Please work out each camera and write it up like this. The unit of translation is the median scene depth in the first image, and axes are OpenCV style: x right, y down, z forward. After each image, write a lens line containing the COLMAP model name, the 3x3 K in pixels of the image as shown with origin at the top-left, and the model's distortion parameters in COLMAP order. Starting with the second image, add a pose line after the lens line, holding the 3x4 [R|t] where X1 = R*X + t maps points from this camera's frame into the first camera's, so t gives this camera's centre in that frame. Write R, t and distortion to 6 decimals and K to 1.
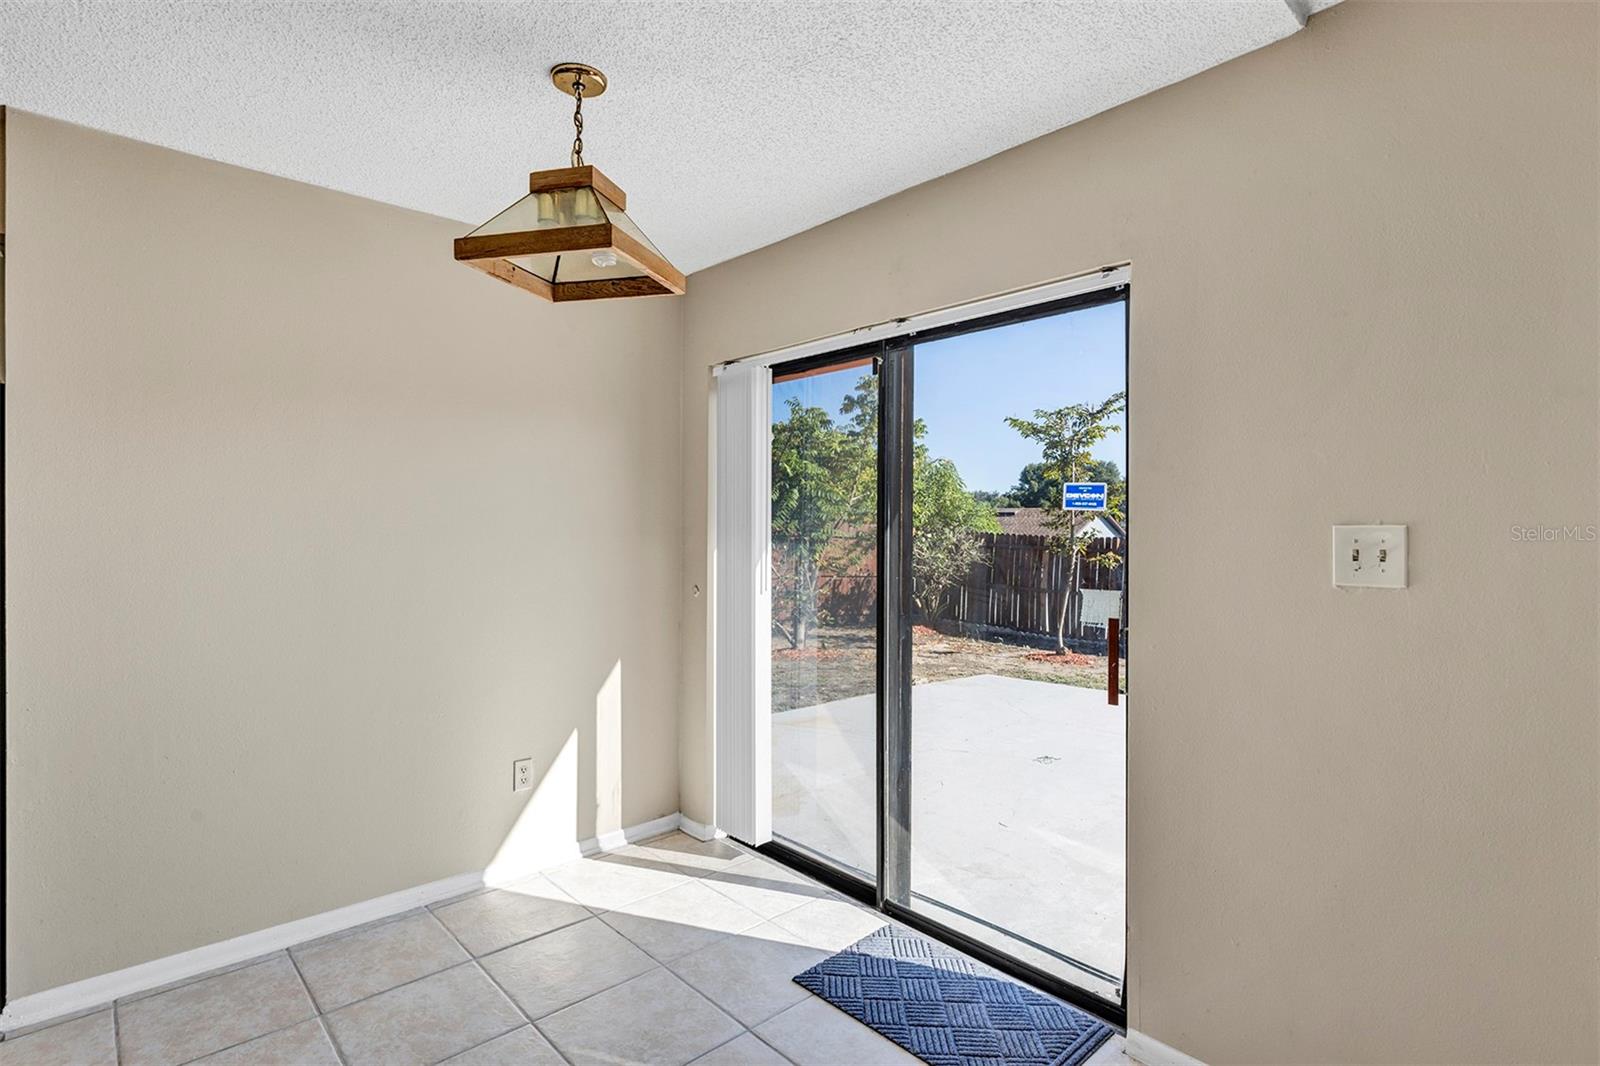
lens RADIAL K [[808.2, 0, 803.6], [0, 808.2, 520.9], [0, 0, 1]] dist [0.000119, 0.001698]
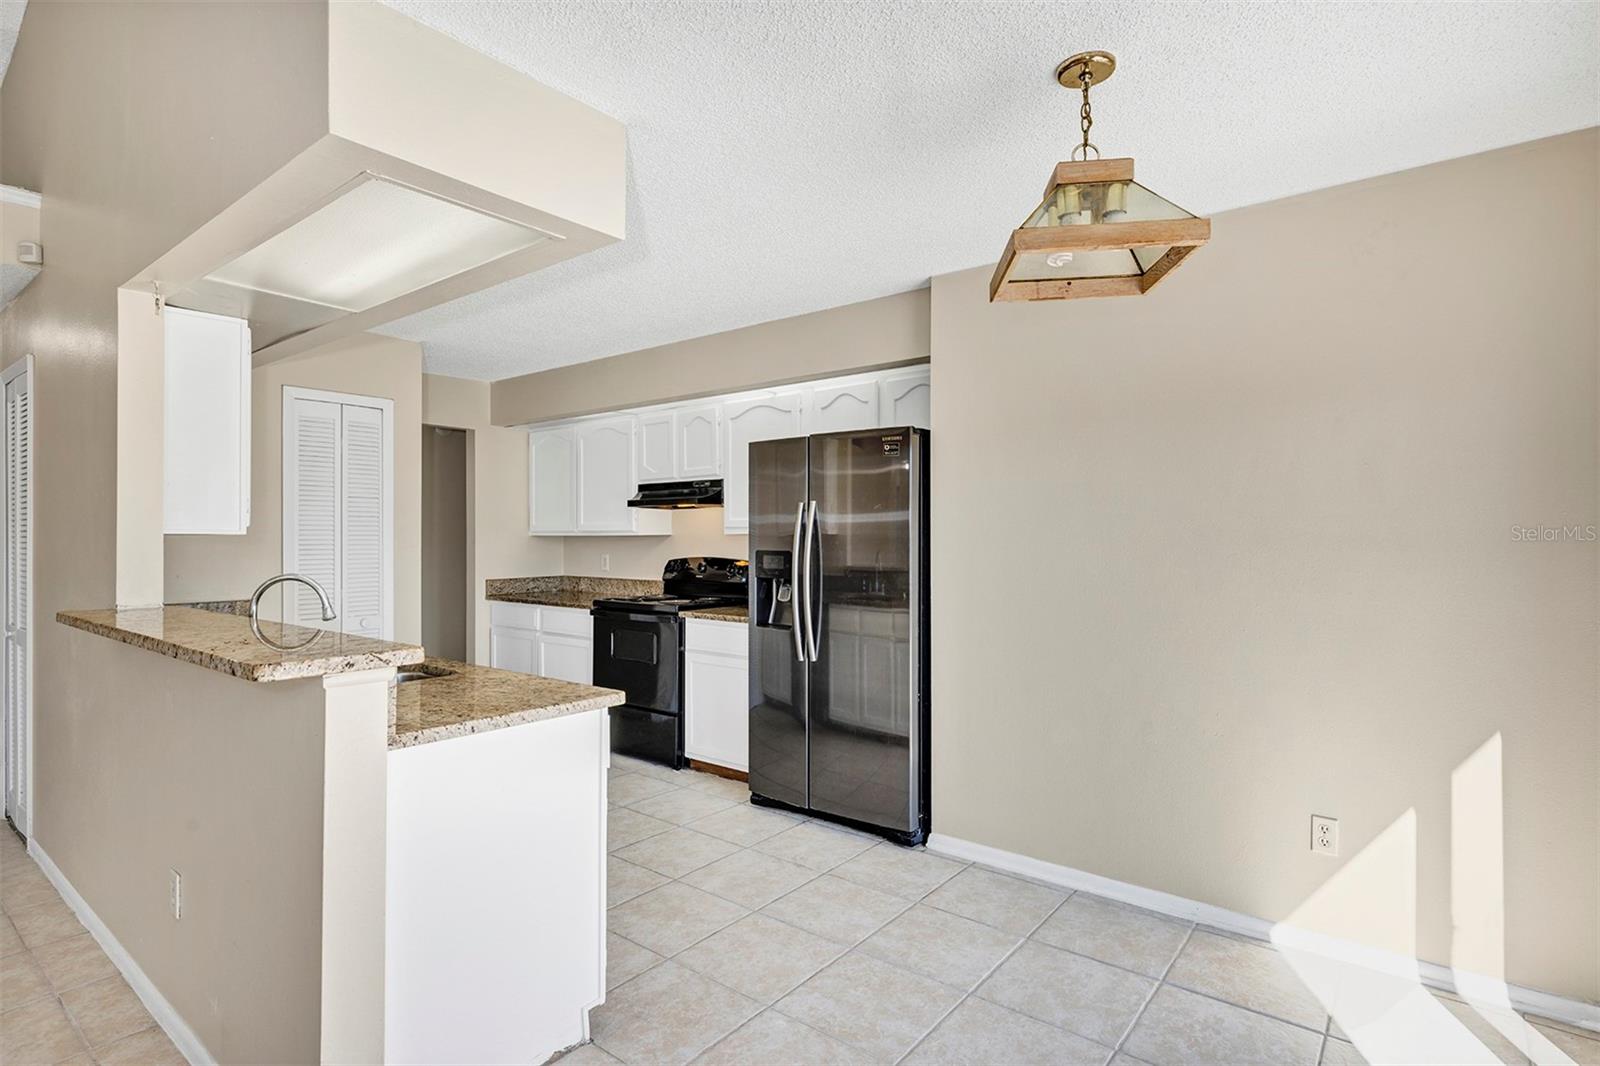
lens RADIAL K [[808.2, 0, 794.8], [0, 808.2, 534.6], [0, 0, 1]] dist [0.000119, 0.001698]
pose [[0.150887, -0.004353, -0.988541, 0.466448], [0.004766, 0.999982, -0.003676, 0.005030], [0.988539, -0.004156, 0.150905, 0.397182]]
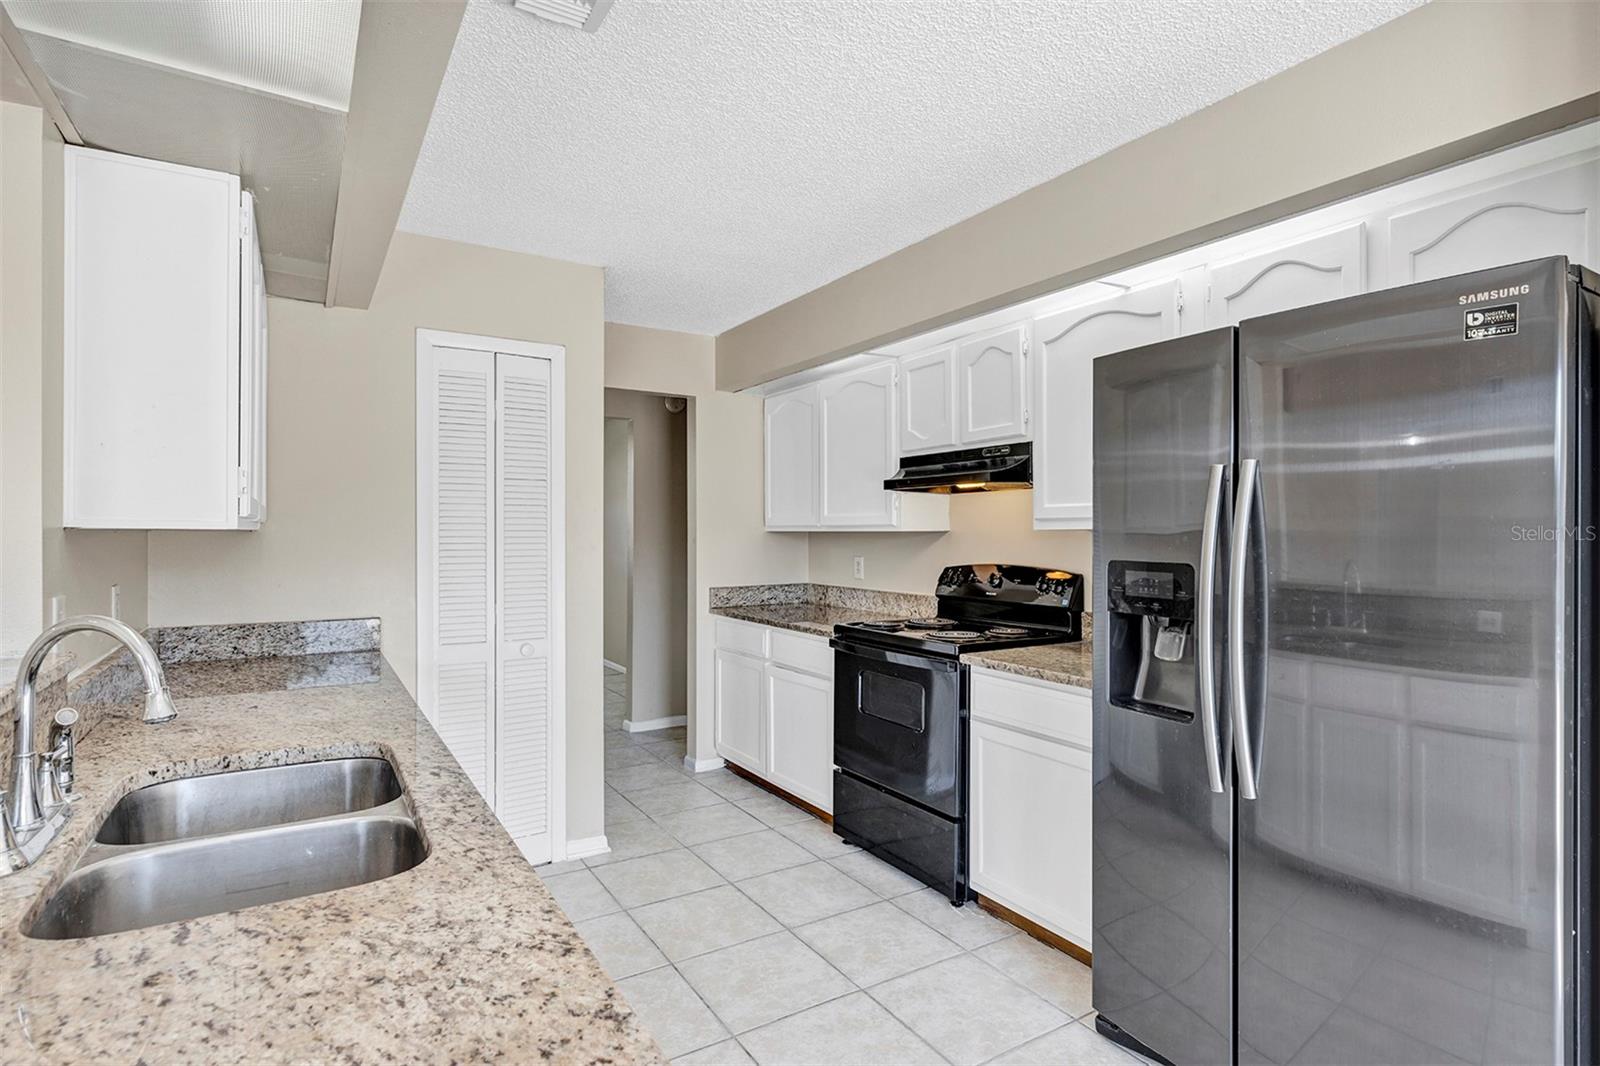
lens RADIAL K [[808.2, 0, 782.0], [0, 808.2, 532.8], [0, 0, 1]] dist [0.000119, 0.001698]
pose [[-0.202617, -0.001355, -0.979257, -0.210751], [0.002874, 0.999994, -0.001979, 0.002203], [0.979254, -0.003215, -0.202612, 0.398484]]
